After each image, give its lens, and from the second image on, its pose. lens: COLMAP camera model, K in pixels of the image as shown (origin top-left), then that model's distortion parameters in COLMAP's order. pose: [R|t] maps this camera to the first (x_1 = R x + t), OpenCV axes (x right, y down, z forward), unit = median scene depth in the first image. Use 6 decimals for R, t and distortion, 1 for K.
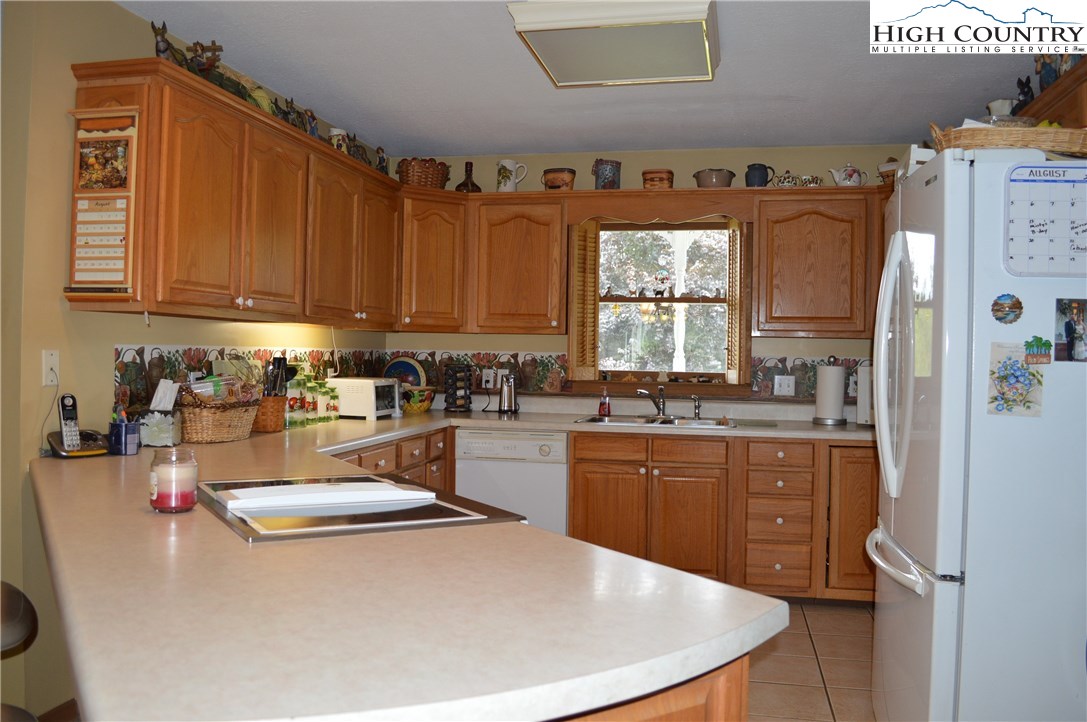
lens RADIAL K [[867.3, 0, 550.0], [0, 867.3, 359.0], [0, 0, 1]] dist [-0.080658, 0.005923]
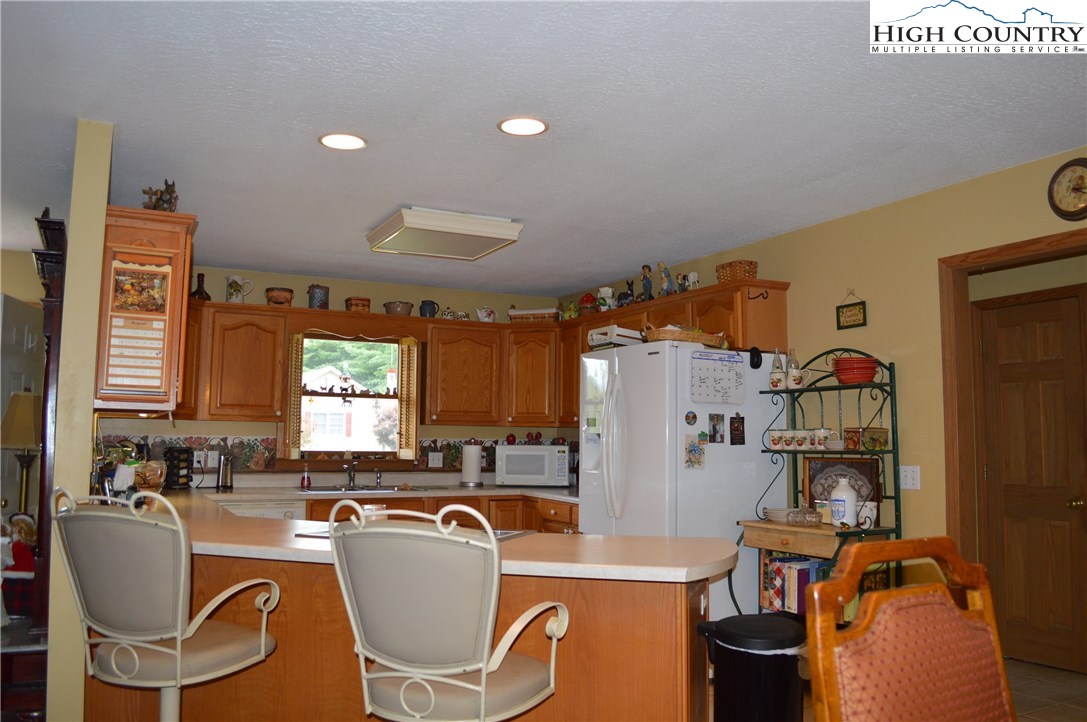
lens RADIAL K [[867.3, 0, 550.0], [0, 867.3, 359.0], [0, 0, 1]] dist [-0.080658, 0.005923]
pose [[0.771629, 0.048185, 0.634245, -0.472484], [0.007409, 0.996378, -0.084711, -0.011332], [-0.636029, 0.070065, 0.768477, -0.189092]]
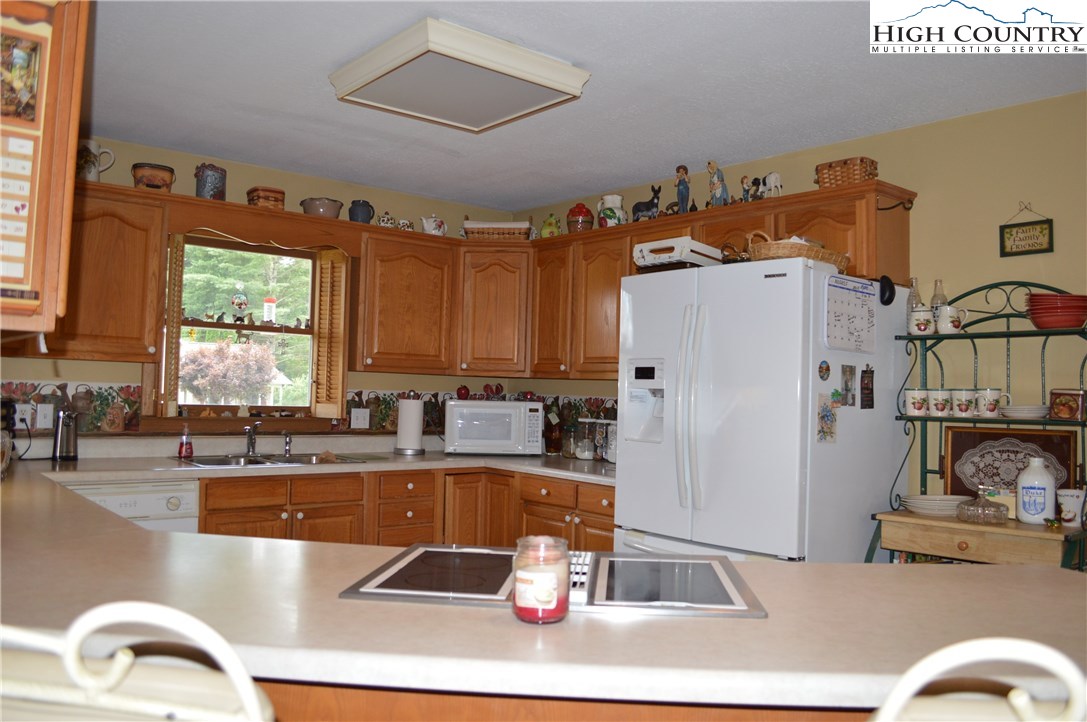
lens RADIAL K [[867.3, 0, 550.0], [0, 867.3, 359.0], [0, 0, 1]] dist [-0.080658, 0.005923]
pose [[0.610544, 0.029779, 0.791422, -0.404601], [-0.011965, 0.999526, -0.028379, -0.013301], [-0.791892, 0.007857, 0.610611, 0.197228]]
